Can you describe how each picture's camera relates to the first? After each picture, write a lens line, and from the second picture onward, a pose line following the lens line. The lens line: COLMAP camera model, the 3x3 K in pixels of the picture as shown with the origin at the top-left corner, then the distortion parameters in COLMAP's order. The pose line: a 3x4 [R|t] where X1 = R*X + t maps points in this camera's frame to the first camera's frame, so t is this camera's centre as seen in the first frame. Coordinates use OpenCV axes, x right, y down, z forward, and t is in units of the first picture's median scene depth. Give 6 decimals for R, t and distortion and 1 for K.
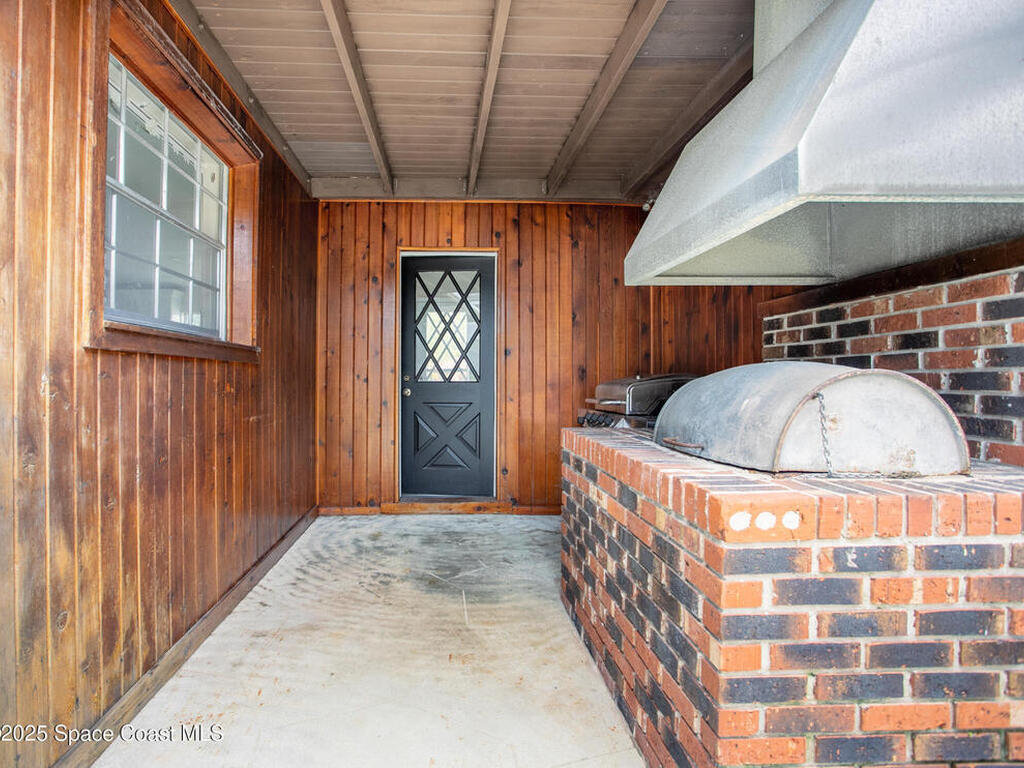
lens RADIAL K [[578.2, 0, 512.0], [0, 578.2, 384.0], [0, 0, 1]] dist [-0.054803, 0.038812]
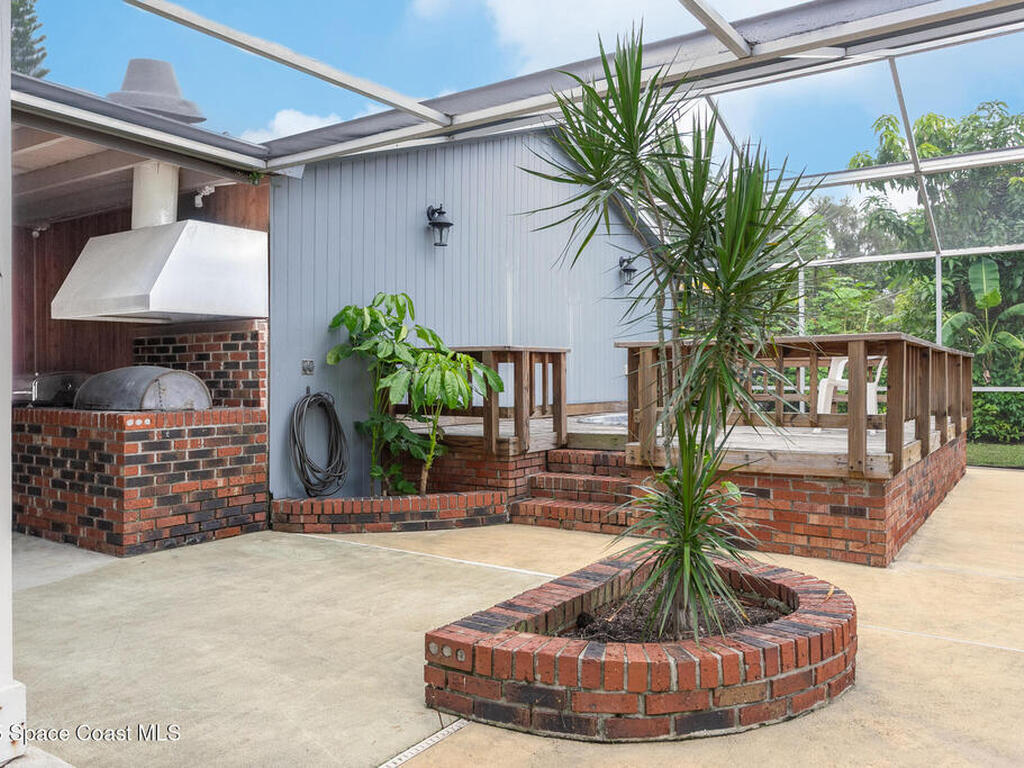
lens RADIAL K [[821.8, 0, 512.0], [0, 821.8, 384.0], [0, 0, 1]] dist [-0.064601, 0.003549]
pose [[0.647954, -0.003836, 0.761670, -1.273240], [0.006986, 0.999975, -0.000906, 0.055239], [-0.761648, 0.005908, 0.647965, -2.708768]]
